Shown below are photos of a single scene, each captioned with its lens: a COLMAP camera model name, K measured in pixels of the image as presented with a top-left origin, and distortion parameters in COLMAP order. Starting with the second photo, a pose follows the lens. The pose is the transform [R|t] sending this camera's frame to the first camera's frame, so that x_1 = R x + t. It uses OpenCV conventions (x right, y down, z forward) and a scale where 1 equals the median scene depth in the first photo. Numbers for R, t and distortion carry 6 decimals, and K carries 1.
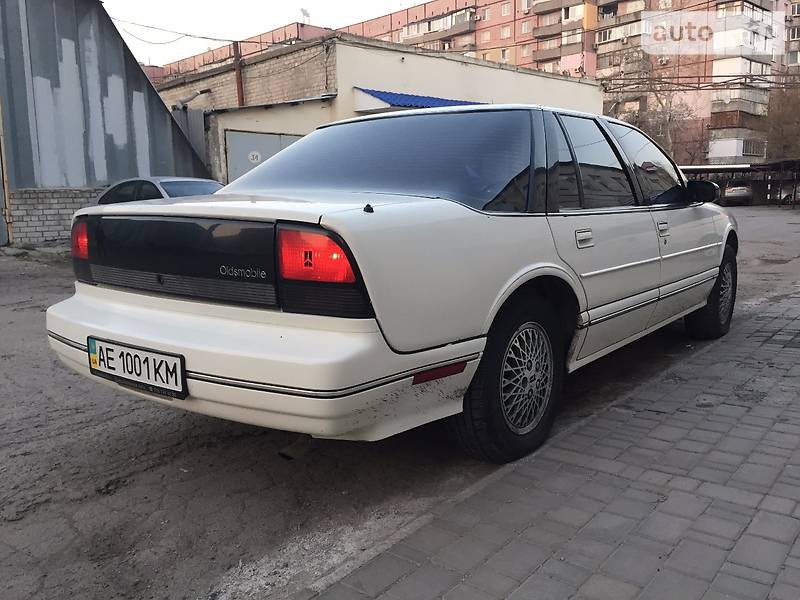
lens RADIAL K [[685.0, 0, 402.3], [0, 685.0, 295.1], [0, 0, 1]] dist [0.091431, -0.121006]
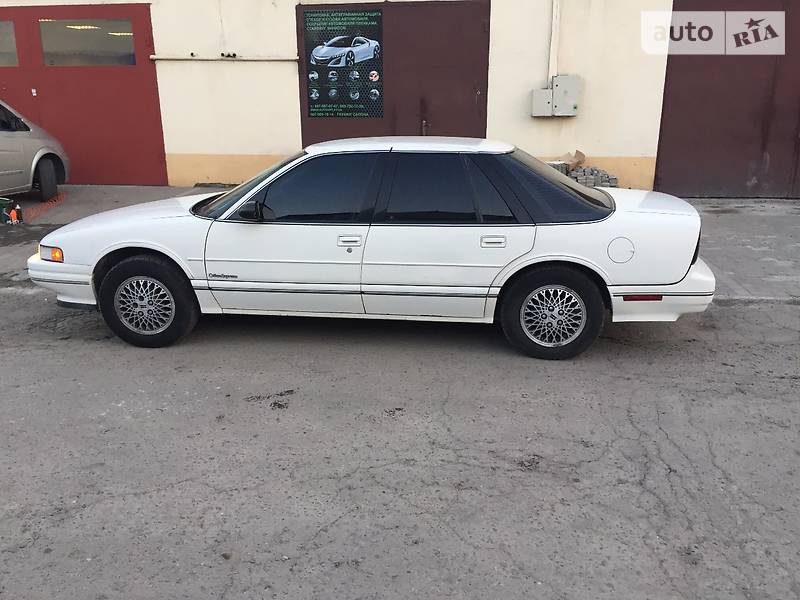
lens RADIAL K [[685.0, 0, 402.3], [0, 685.0, 295.1], [0, 0, 1]] dist [0.091431, -0.121006]
pose [[-0.523344, -0.212067, 0.825311, -1.620570], [0.136089, 0.935304, 0.326627, -0.626466], [-0.841184, 0.283254, -0.460626, 2.603564]]
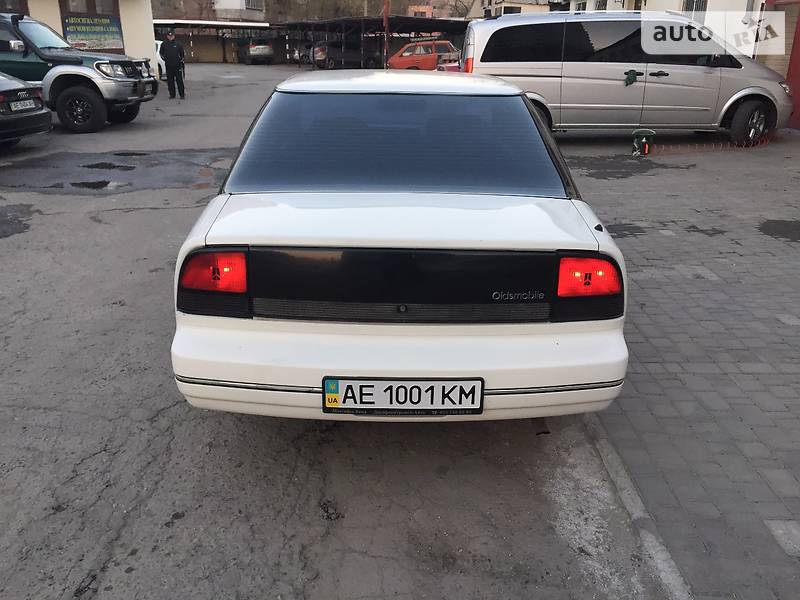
lens RADIAL K [[688.0, 0, 400.4], [0, 688.0, 291.6], [0, 0, 1]] dist [0.090436, -0.128850]
pose [[0.778945, -0.188909, 0.597961, -0.883483], [0.064835, 0.972697, 0.222838, -0.254590], [-0.623731, -0.134810, 0.769926, 0.198614]]
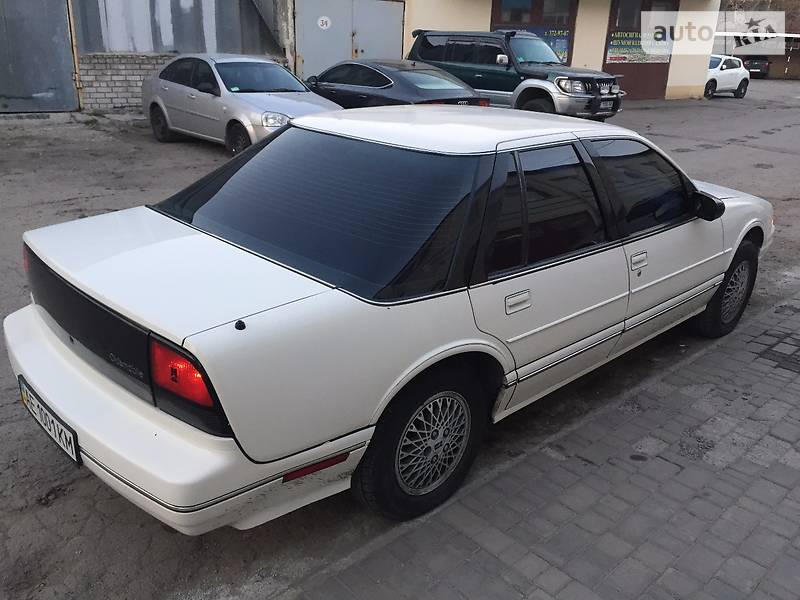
lens RADIAL K [[685.0, 0, 402.3], [0, 685.0, 295.1], [0, 0, 1]] dist [0.091431, -0.121006]
pose [[0.989014, 0.097019, -0.111533, 0.236842], [-0.071020, 0.973561, 0.217108, -0.325320], [0.129648, -0.206802, 0.969755, 0.049662]]
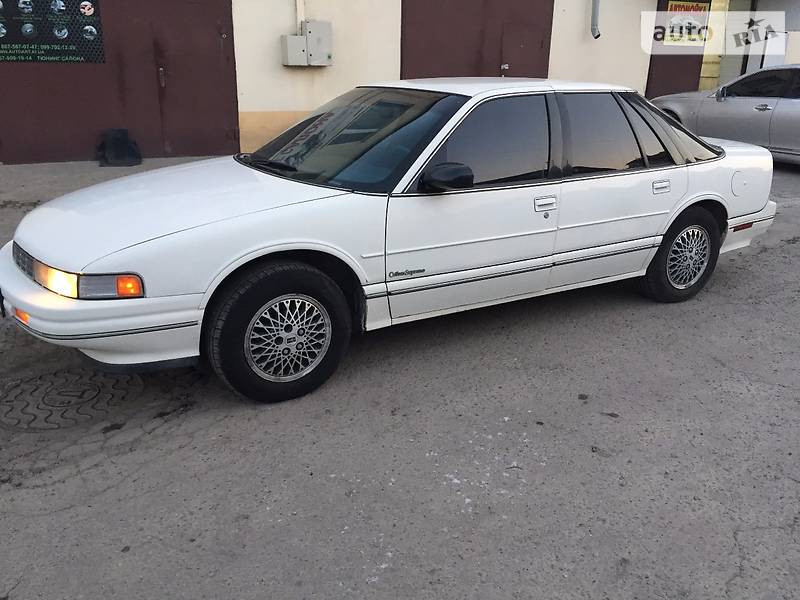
lens RADIAL K [[685.0, 0, 402.3], [0, 685.0, 295.1], [0, 0, 1]] dist [0.091431, -0.121006]
pose [[-0.935719, -0.108596, 0.335613, -0.266629], [0.053426, 0.896825, 0.439148, -0.677772], [-0.348676, 0.428850, -0.833375, 3.266370]]
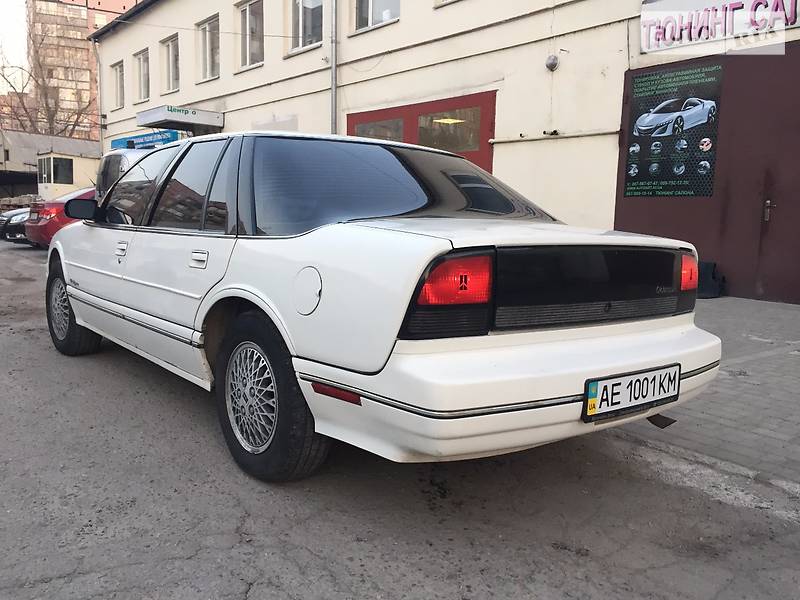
lens RADIAL K [[688.0, 0, 400.4], [0, 688.0, 291.6], [0, 0, 1]] dist [0.090436, -0.128850]
pose [[0.224837, -0.078554, 0.971225, -1.308569], [0.105007, 0.992894, 0.055998, -0.125324], [-0.968722, 0.089395, 0.231488, 0.974371]]
